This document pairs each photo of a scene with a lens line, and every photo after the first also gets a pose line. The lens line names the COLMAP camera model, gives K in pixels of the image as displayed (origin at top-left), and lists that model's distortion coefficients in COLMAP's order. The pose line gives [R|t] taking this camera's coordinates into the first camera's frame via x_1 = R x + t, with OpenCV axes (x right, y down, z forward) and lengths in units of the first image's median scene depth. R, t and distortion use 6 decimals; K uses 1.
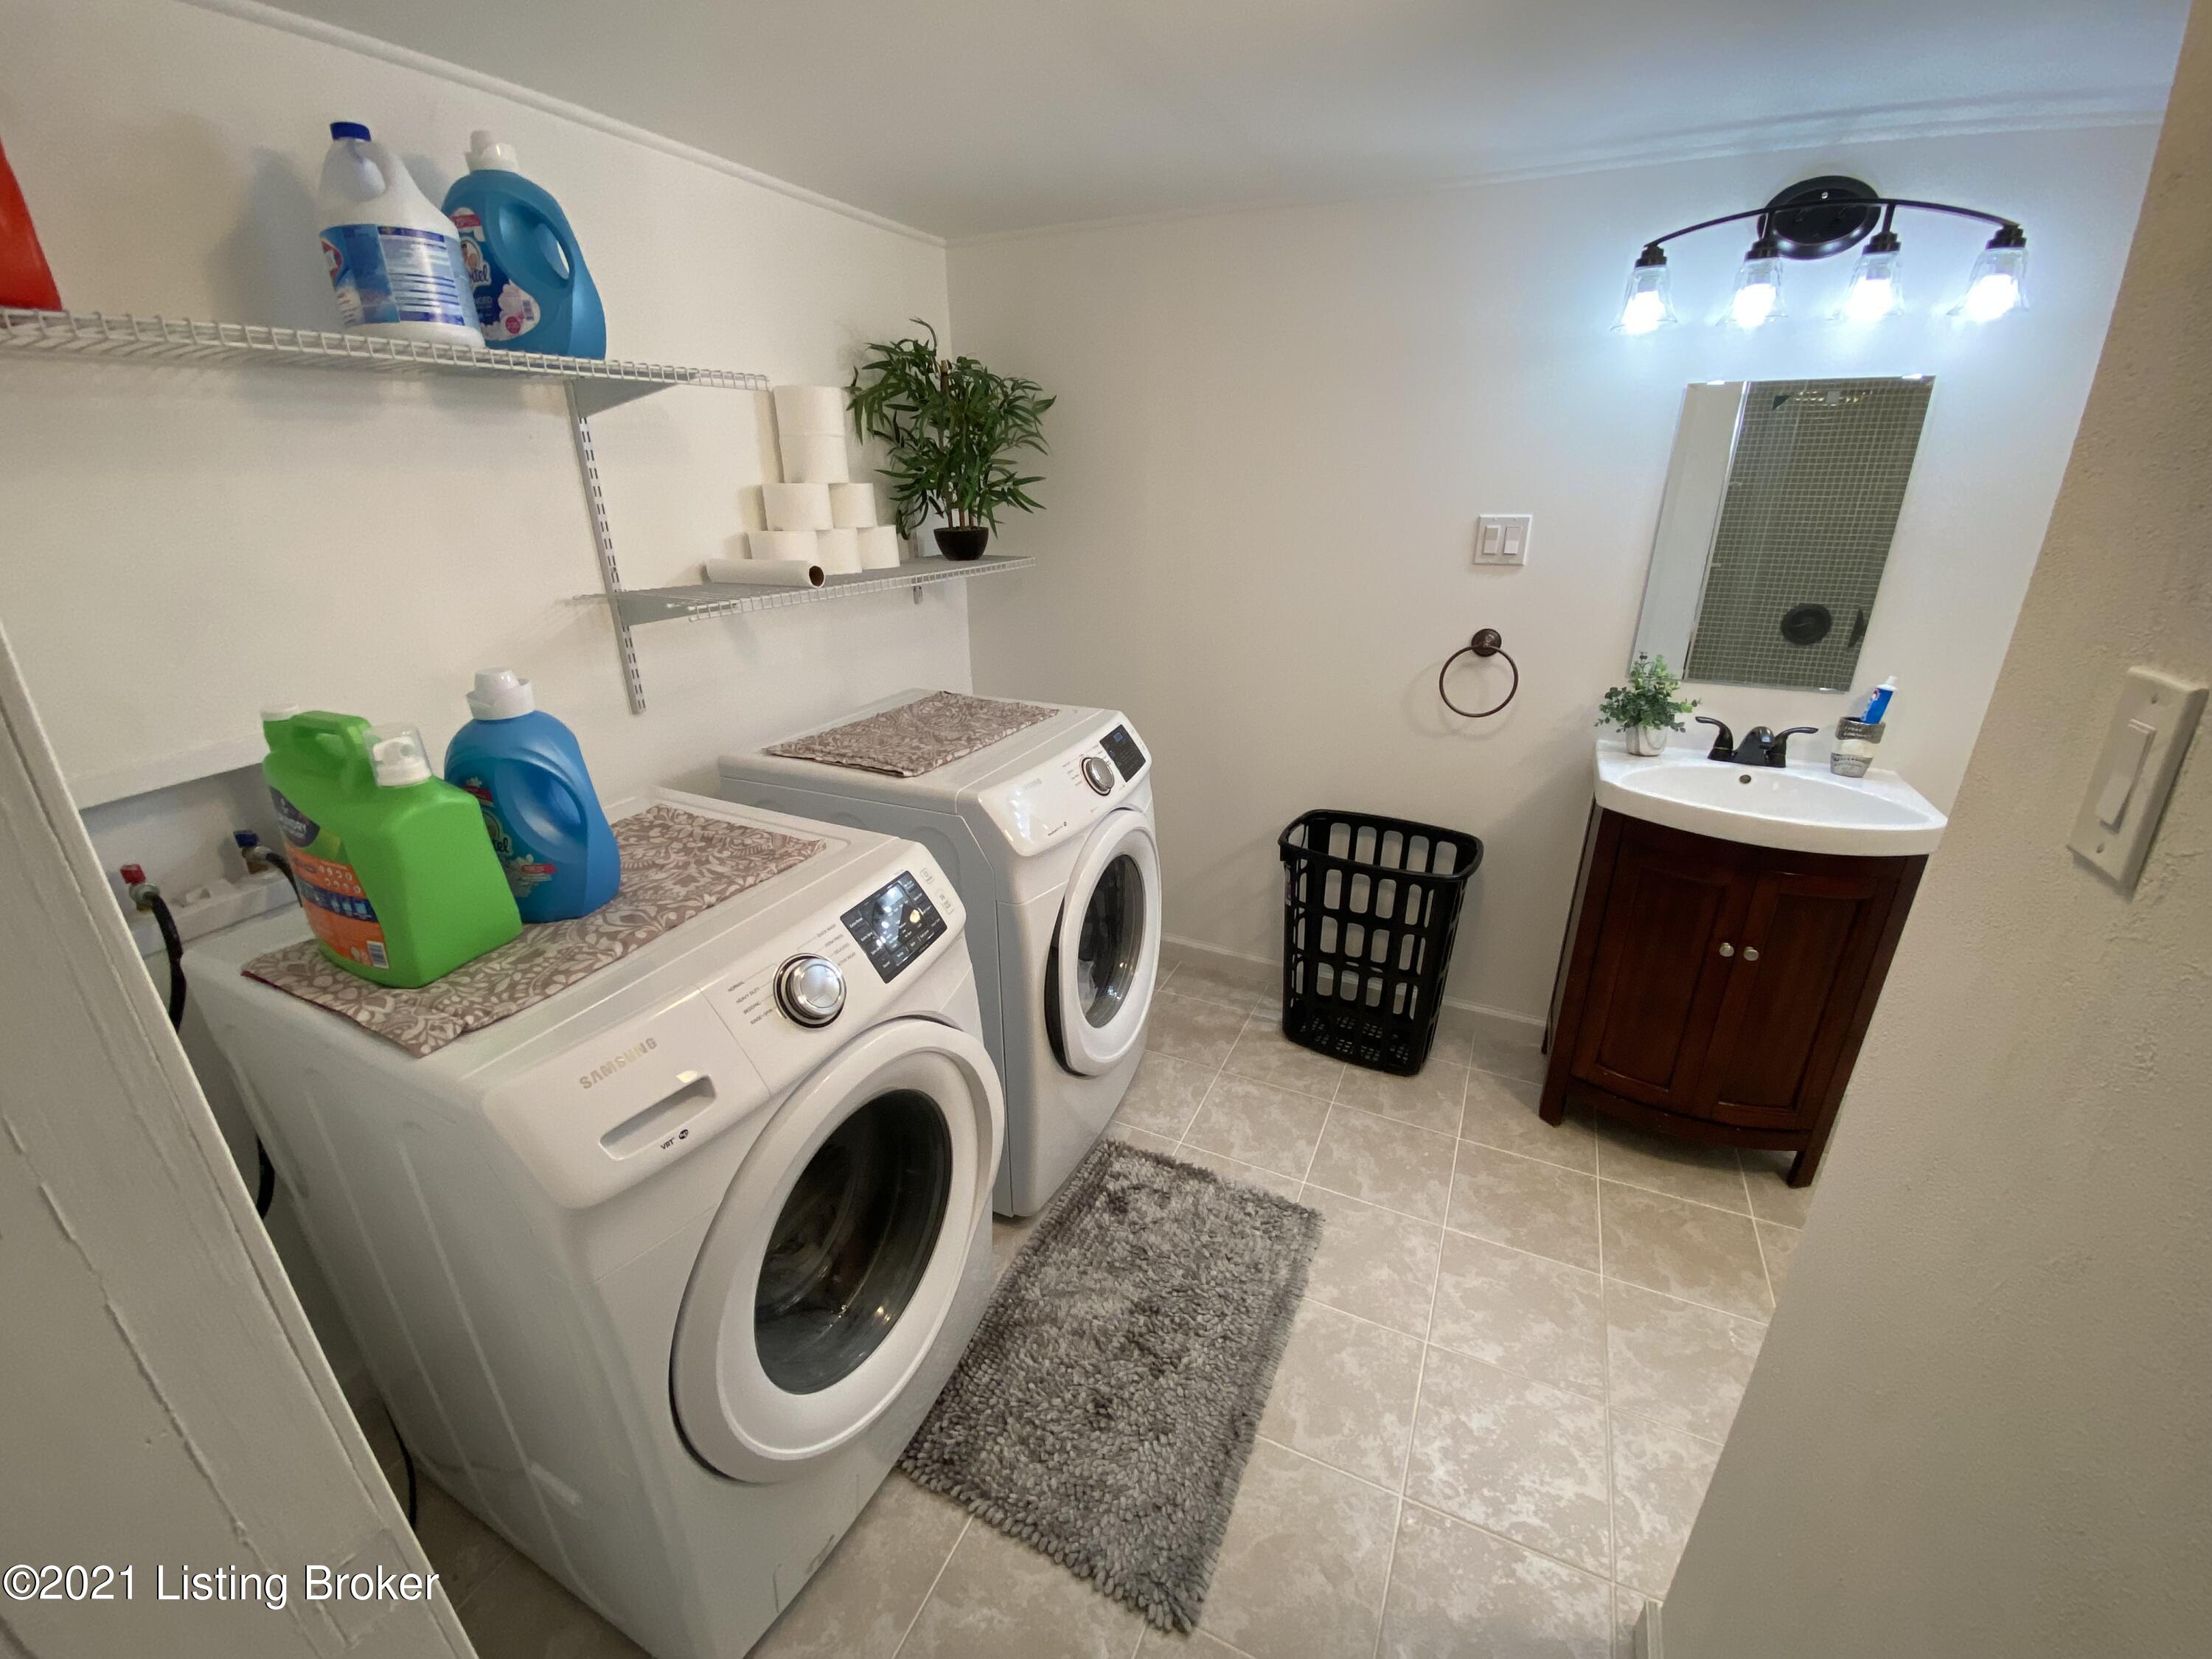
lens RADIAL K [[899.9, 0, 1114.4], [0, 899.9, 825.7], [0, 0, 1]] dist [-0.006406, -0.008456]
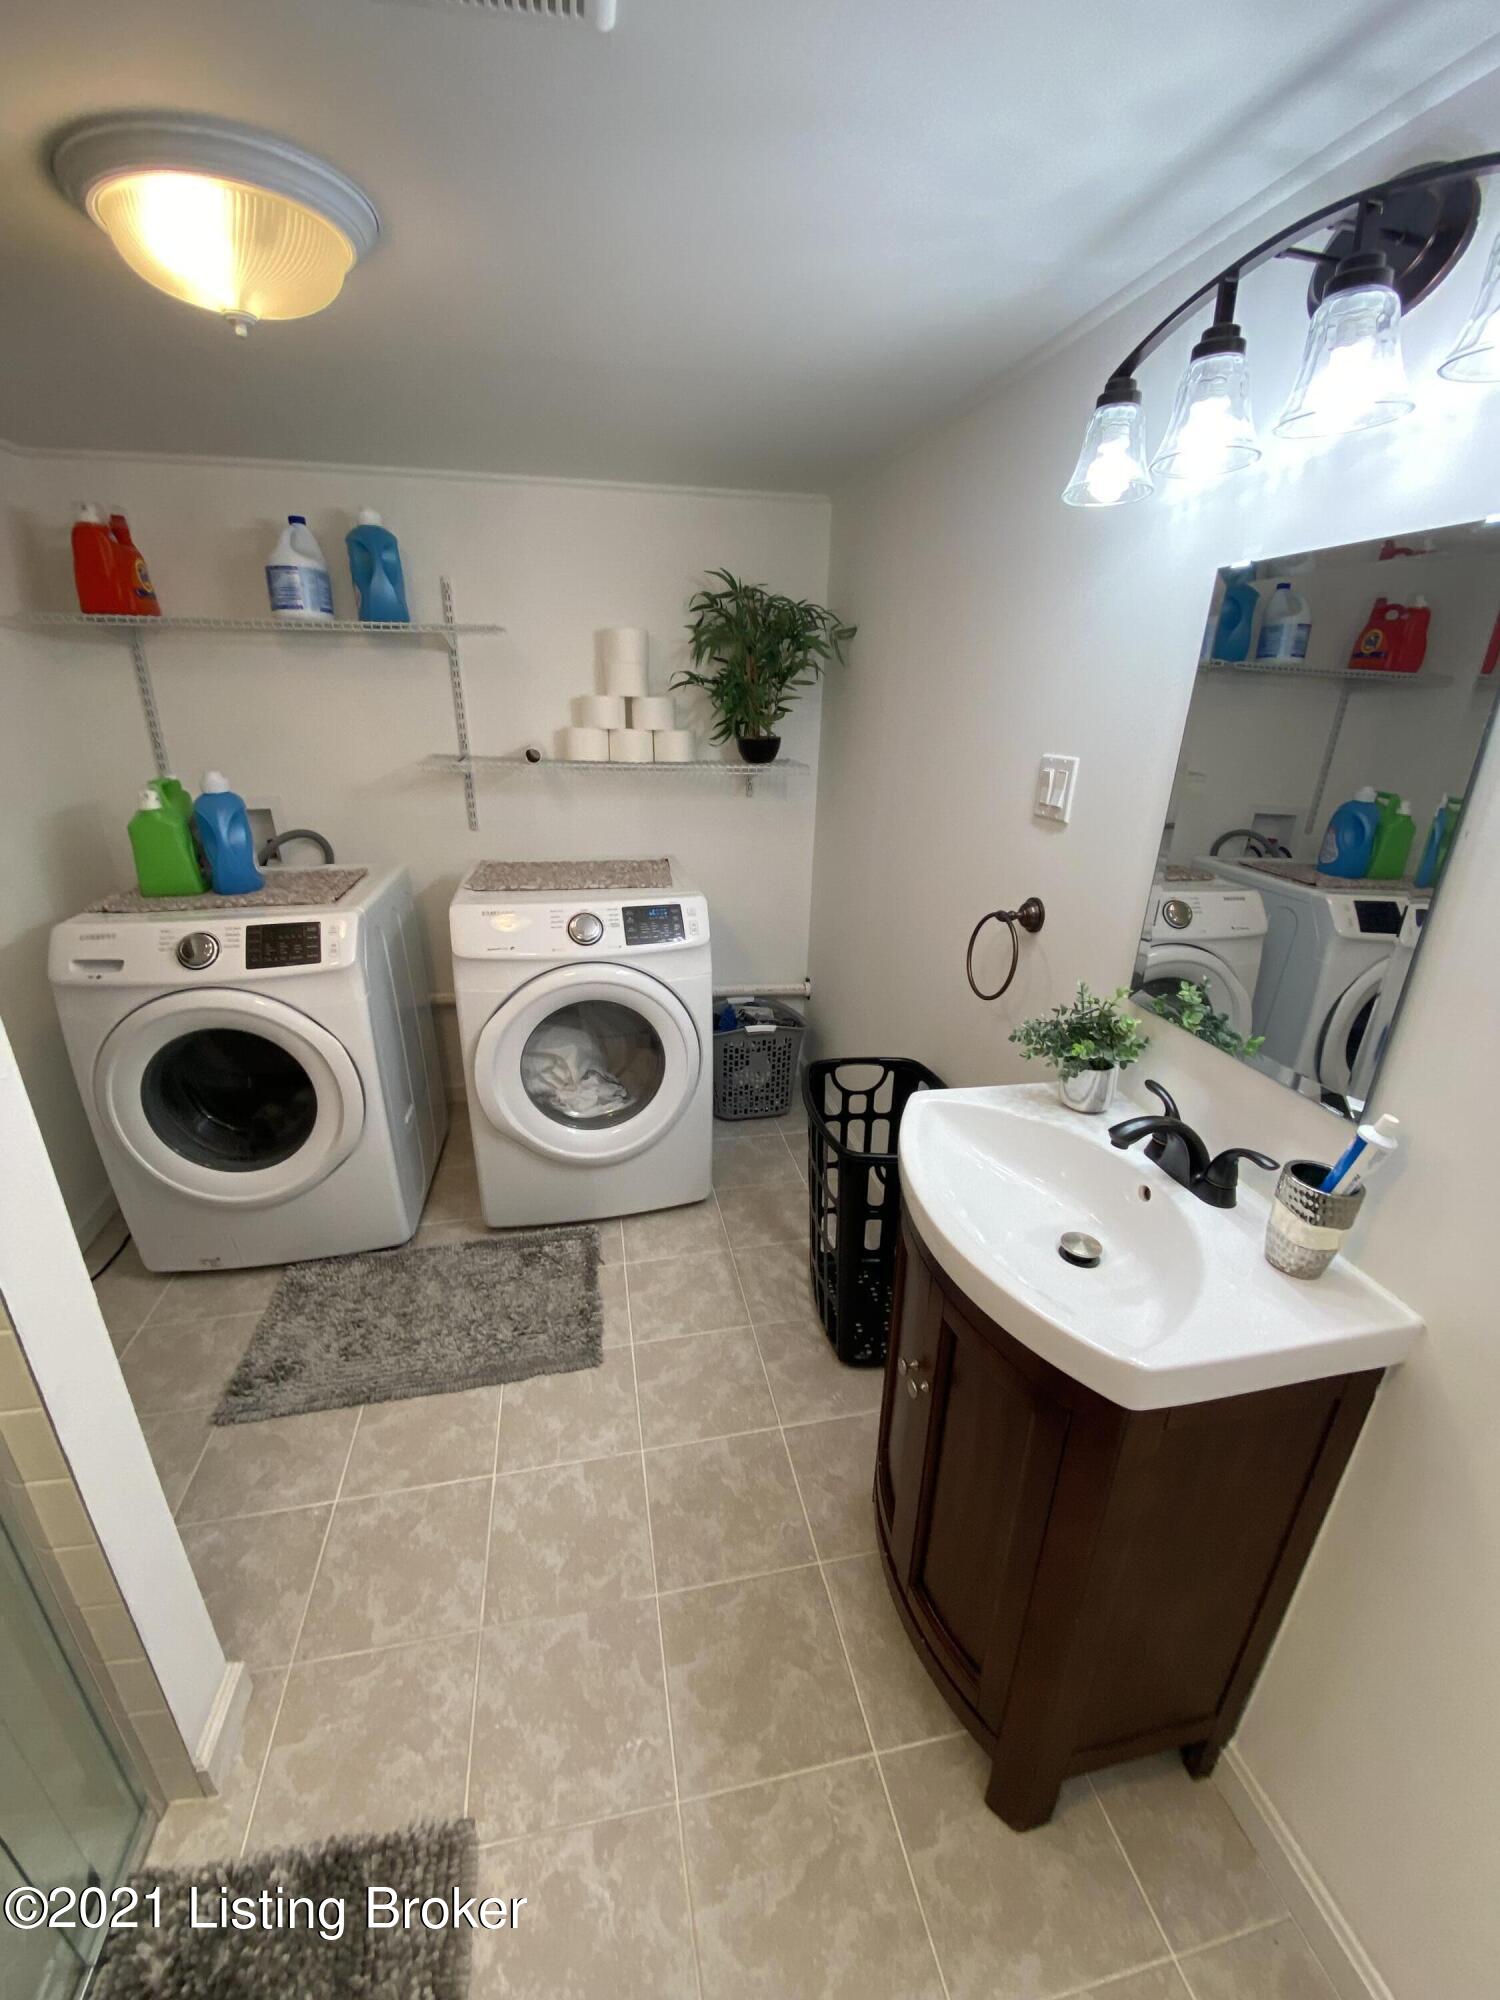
lens RADIAL K [[813.7, 0, 758.3], [0, 813.7, 1002.3], [0, 0, 1]] dist [-0.006406, -0.008456]
pose [[0.602245, 0.299120, -0.740154, 0.999789], [-0.311588, 0.941687, 0.127036, -0.179267], [0.734993, 0.154116, 0.660329, 0.443477]]
